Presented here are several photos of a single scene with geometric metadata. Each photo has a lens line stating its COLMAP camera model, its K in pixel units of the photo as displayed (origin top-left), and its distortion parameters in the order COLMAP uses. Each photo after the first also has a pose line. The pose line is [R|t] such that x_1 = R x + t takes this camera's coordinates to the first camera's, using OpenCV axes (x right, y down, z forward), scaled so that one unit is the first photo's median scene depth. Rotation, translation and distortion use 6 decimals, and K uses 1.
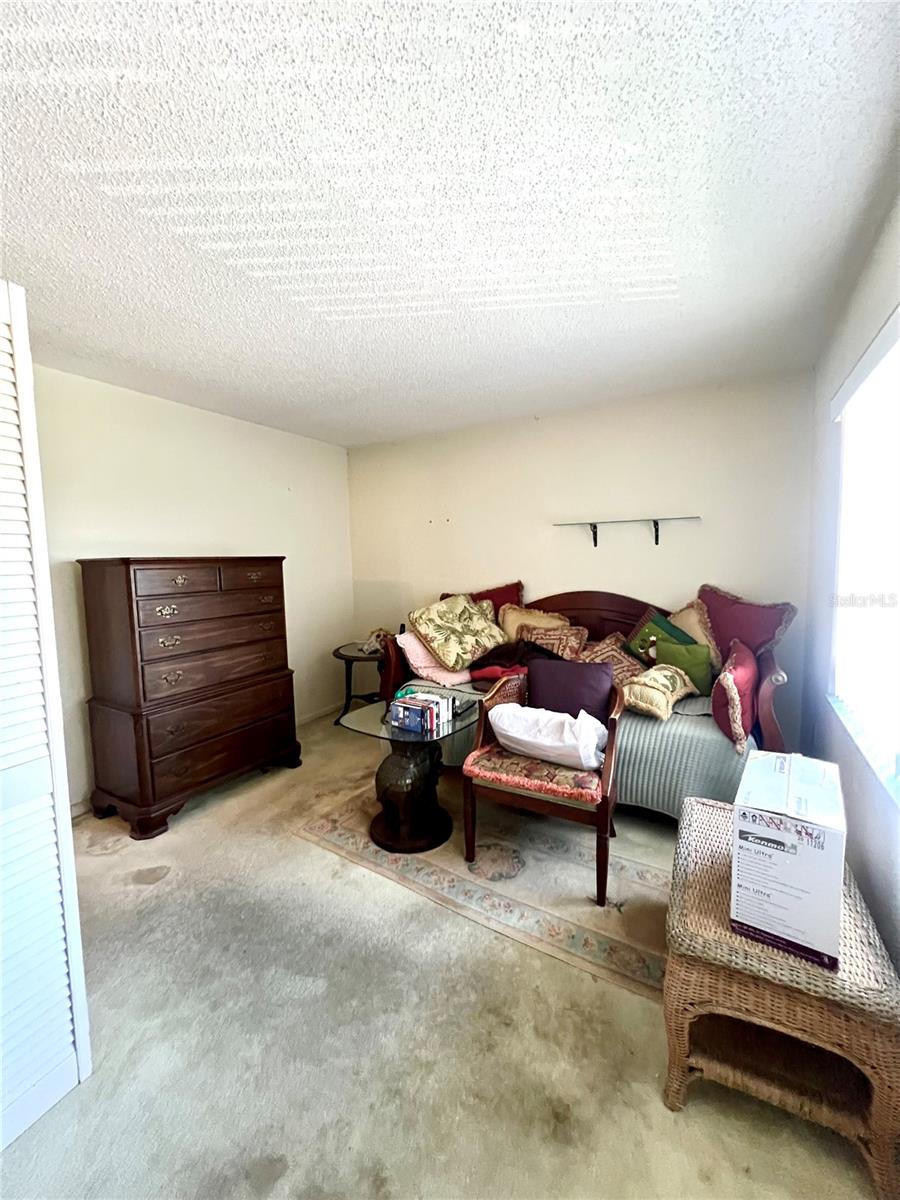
lens RADIAL K [[479.2, 0, 454.2], [0, 479.2, 600.0], [0, 0, 1]] dist [0.001460, 0.000762]
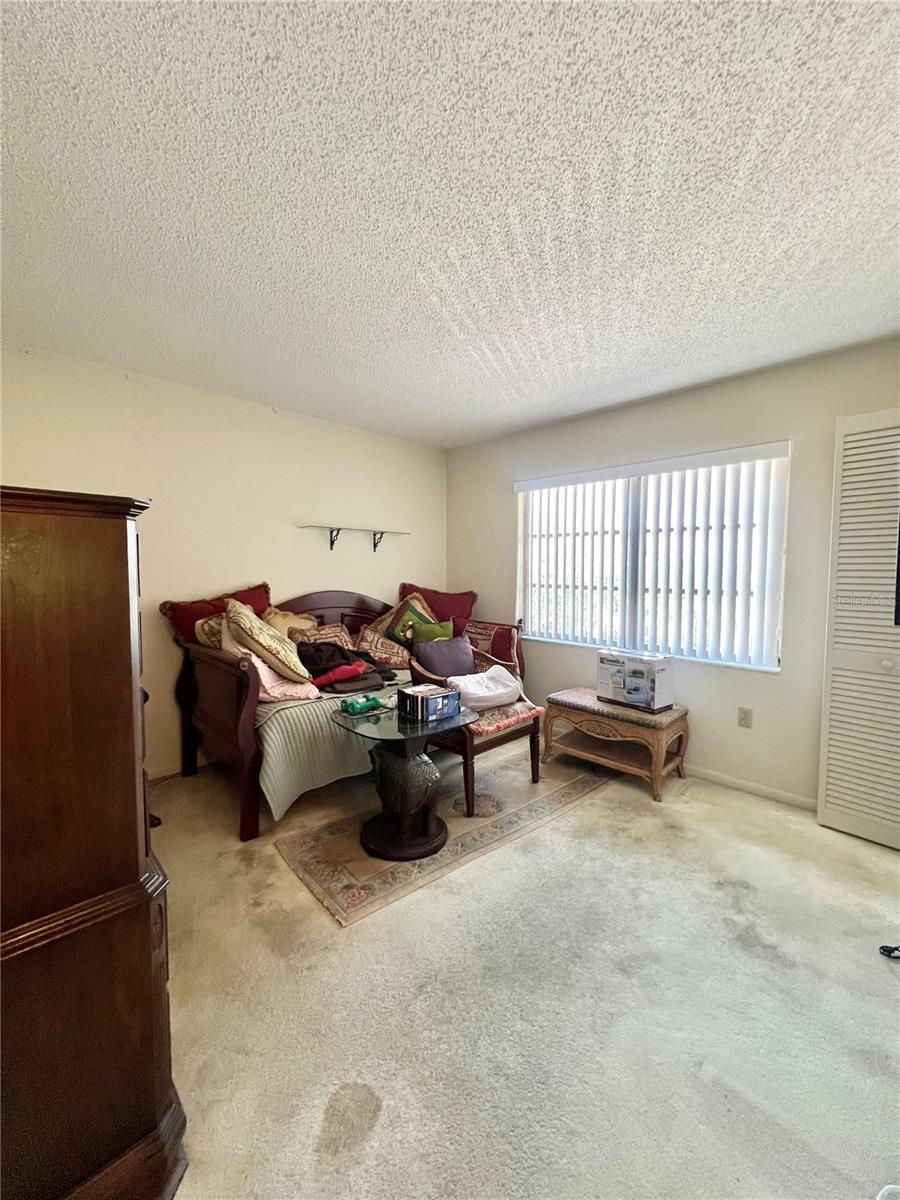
lens RADIAL K [[479.2, 0, 459.1], [0, 479.2, 599.5], [0, 0, 1]] dist [0.001460, 0.000762]
pose [[0.263896, -0.035310, 0.963905, -1.055756], [0.070744, 0.997347, 0.017167, 0.004764], [-0.961953, 0.063660, 0.265694, 0.682920]]
